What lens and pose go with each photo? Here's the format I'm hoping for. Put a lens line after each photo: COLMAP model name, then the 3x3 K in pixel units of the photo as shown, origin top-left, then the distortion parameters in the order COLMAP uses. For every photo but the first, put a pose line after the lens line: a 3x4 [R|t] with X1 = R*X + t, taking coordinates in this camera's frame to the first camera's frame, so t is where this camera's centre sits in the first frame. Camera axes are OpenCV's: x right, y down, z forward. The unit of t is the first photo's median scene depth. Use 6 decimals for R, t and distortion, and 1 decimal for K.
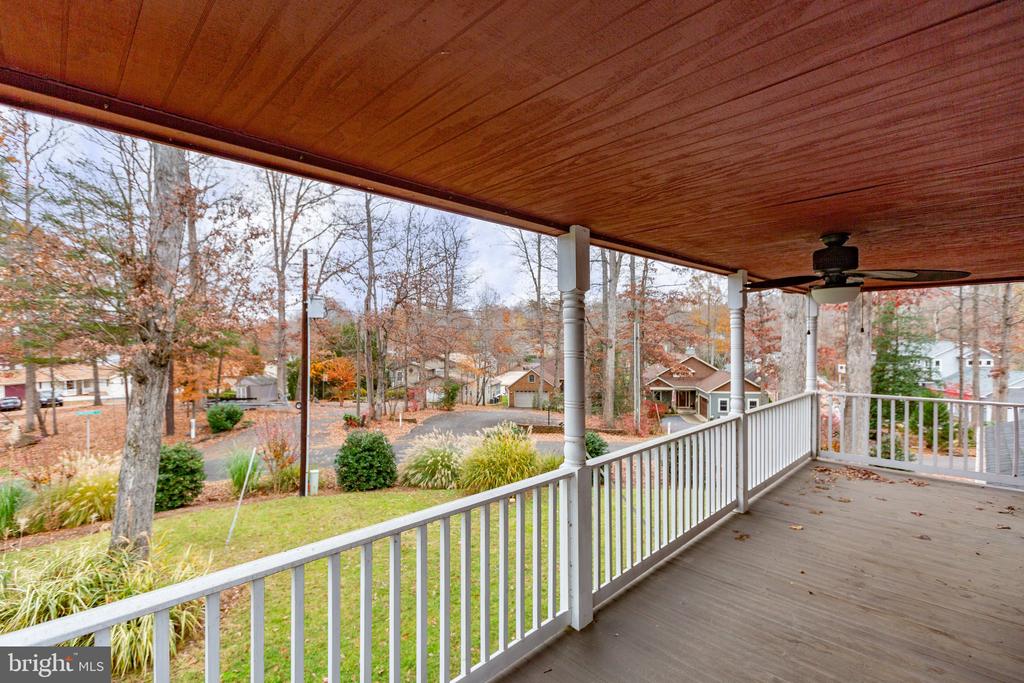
lens RADIAL K [[465.2, 0, 511.6], [0, 465.2, 342.5], [0, 0, 1]] dist [-0.002262, -0.000107]
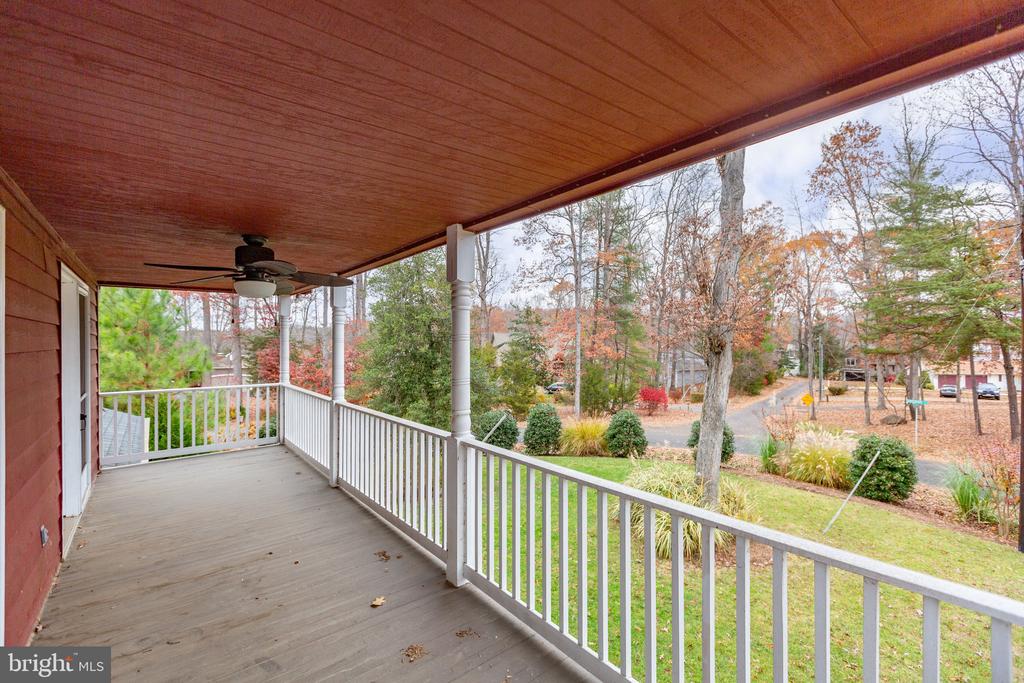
lens RADIAL K [[465.2, 0, 510.1], [0, 465.2, 339.7], [0, 0, 1]] dist [-0.002262, -0.000107]
pose [[-0.115973, 0.008697, -0.993214, 1.255232], [0.006240, 0.999948, 0.008027, 0.019311], [0.993233, -0.005267, -0.116021, 1.275505]]
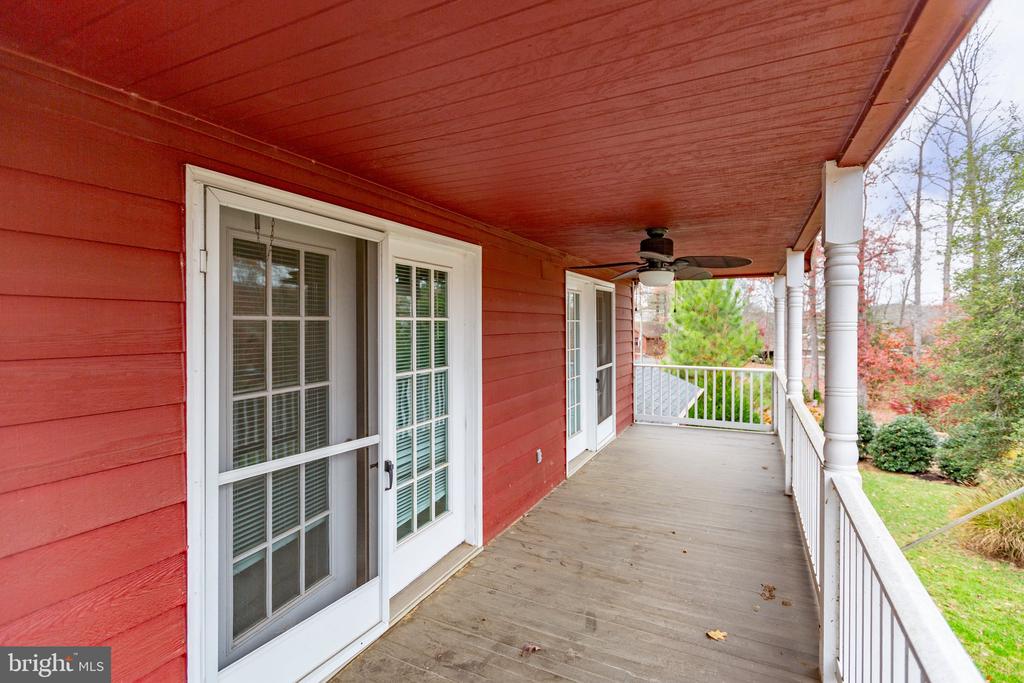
lens RADIAL K [[465.2, 0, 516.2], [0, 465.2, 325.6], [0, 0, 1]] dist [-0.002262, -0.000107]
pose [[-0.946271, 0.013135, -0.323108, 1.035548], [0.010988, 0.999904, 0.008467, 0.012610], [0.323188, 0.004461, -0.946324, 1.463059]]
